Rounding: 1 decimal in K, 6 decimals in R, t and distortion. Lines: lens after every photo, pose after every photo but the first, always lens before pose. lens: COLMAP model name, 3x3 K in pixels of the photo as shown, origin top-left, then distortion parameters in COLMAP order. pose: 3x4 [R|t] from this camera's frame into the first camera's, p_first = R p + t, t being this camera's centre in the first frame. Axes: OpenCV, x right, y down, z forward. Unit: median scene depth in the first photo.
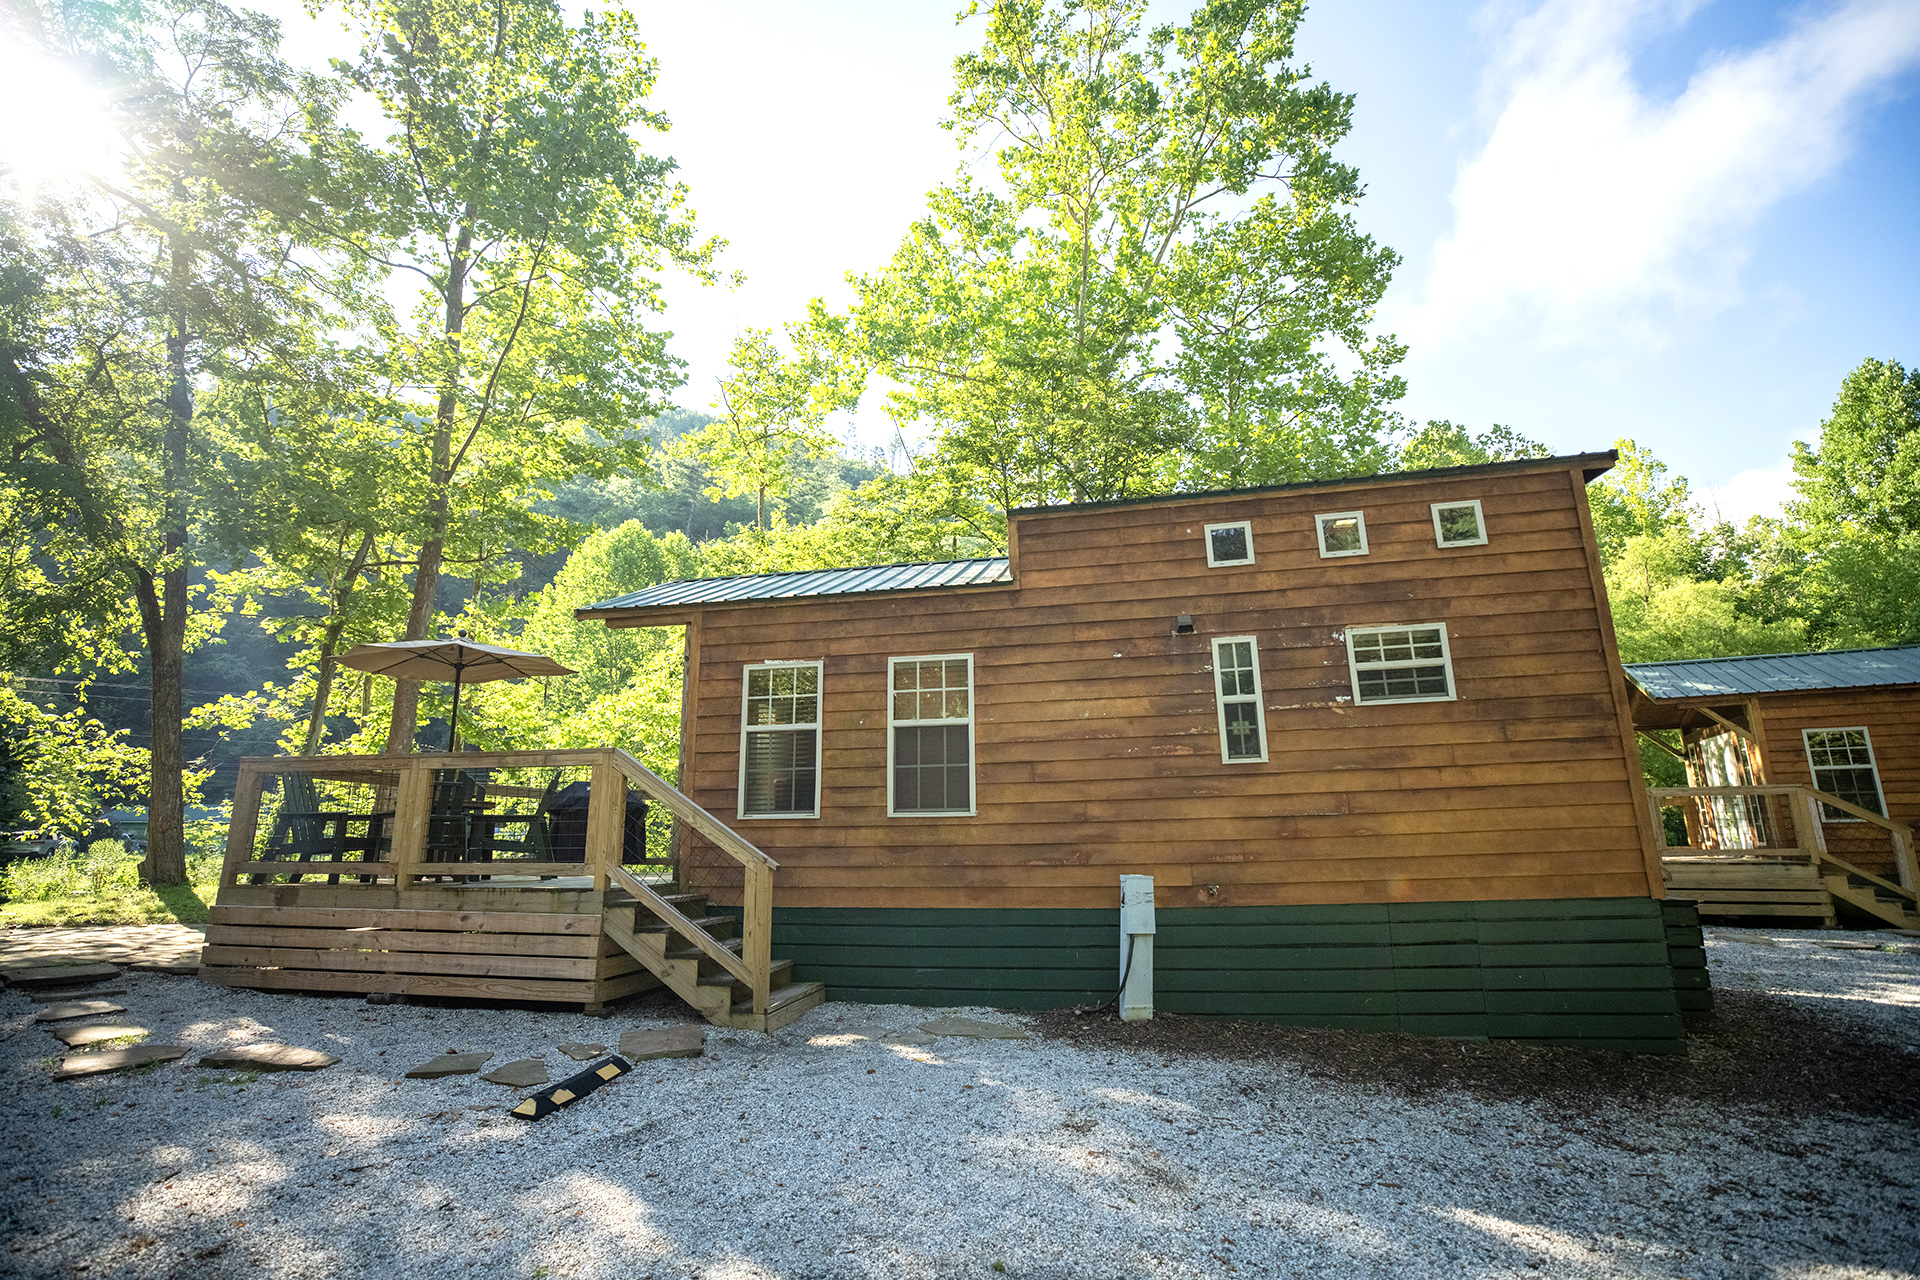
lens RADIAL K [[882.2, 0, 951.1], [0, 882.2, 638.4], [0, 0, 1]] dist [-0.033239, 0.004353]
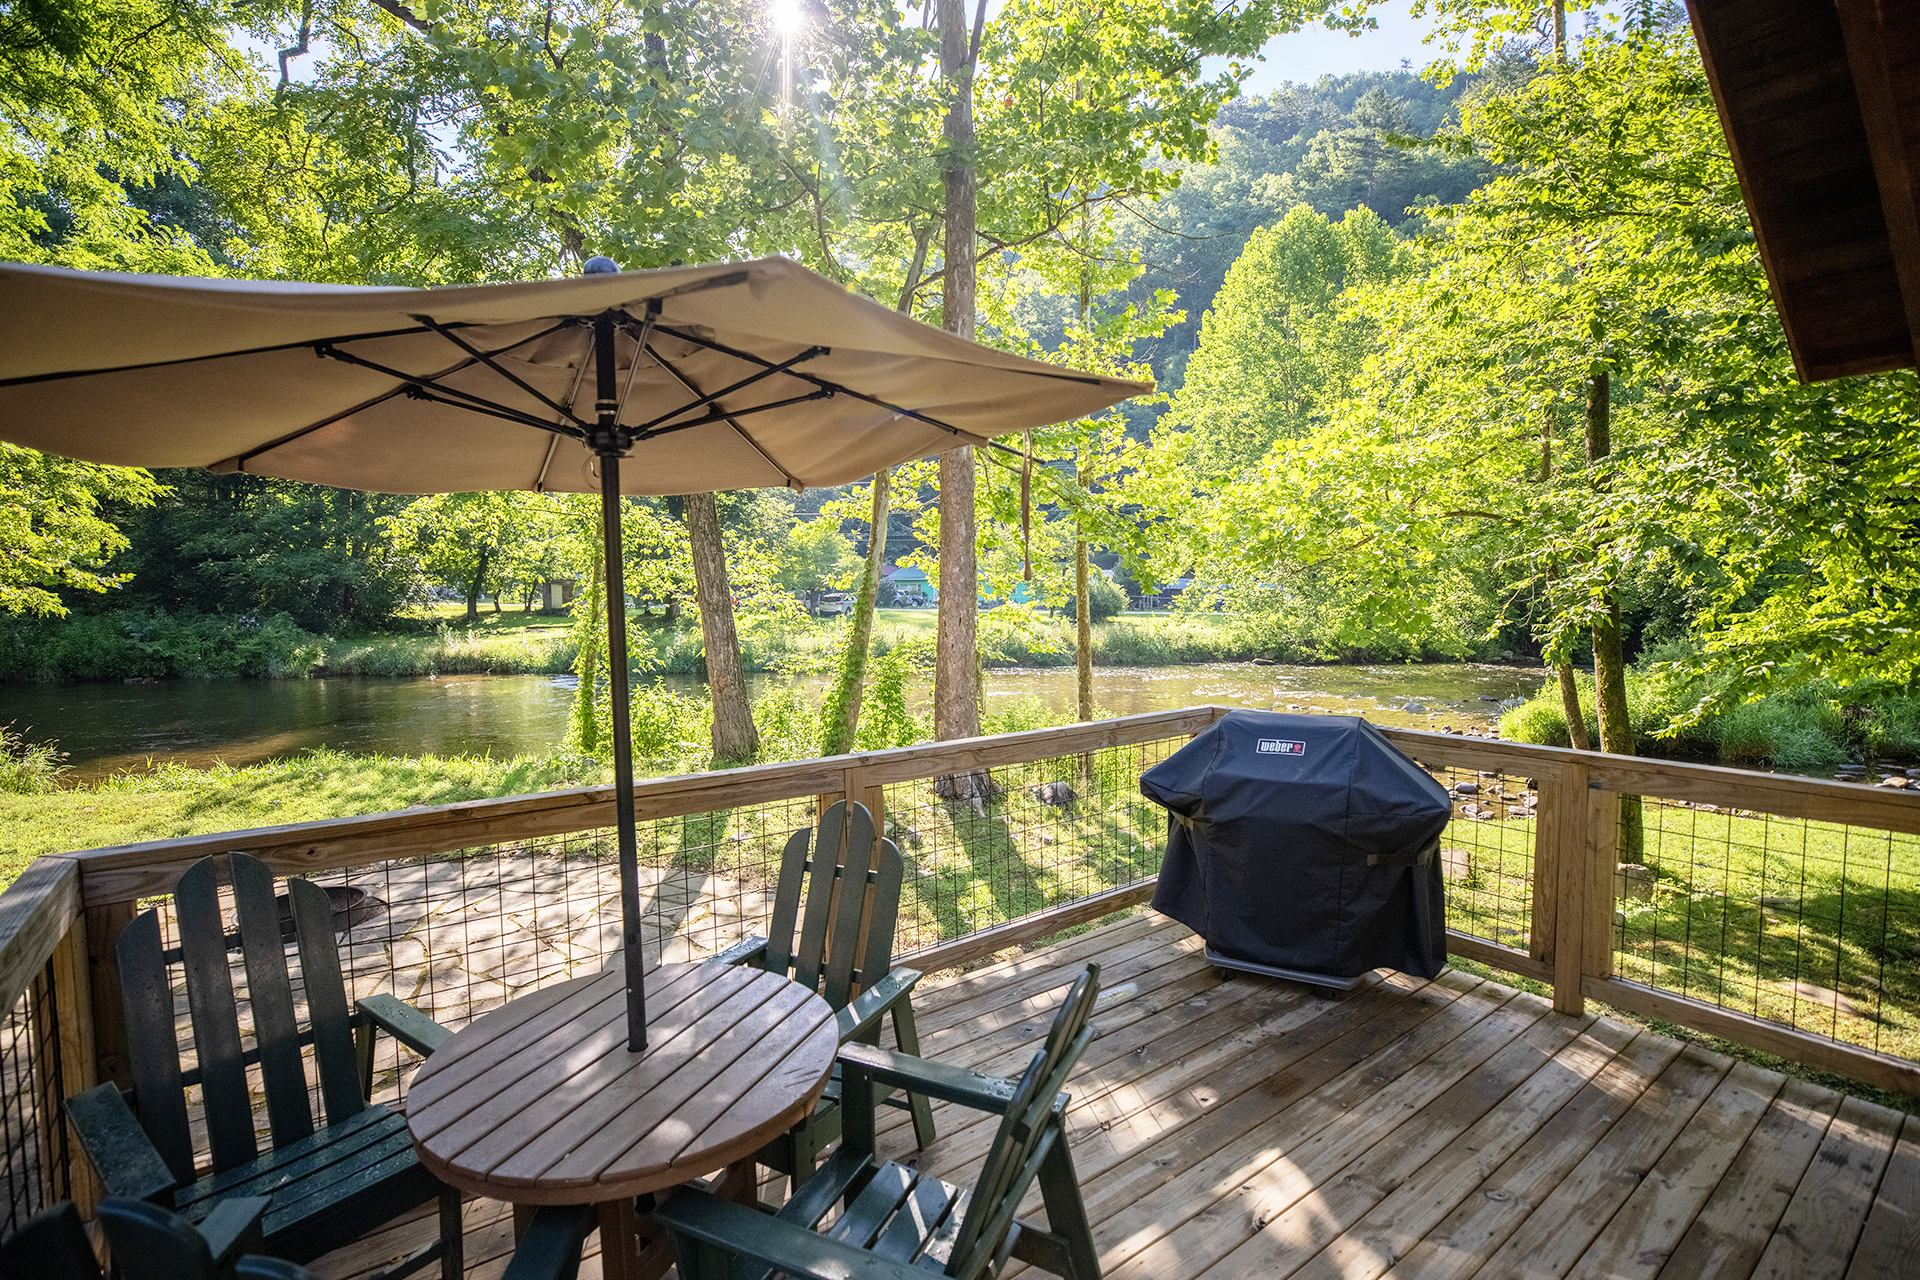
lens RADIAL K [[882.2, 0, 955.6], [0, 882.2, 636.8], [0, 0, 1]] dist [-0.033239, 0.004353]
pose [[0.744323, 0.041311, -0.666541, -0.060593], [0.154807, 0.960225, 0.232385, 0.007374], [0.649629, -0.276154, 0.708323, 0.151324]]
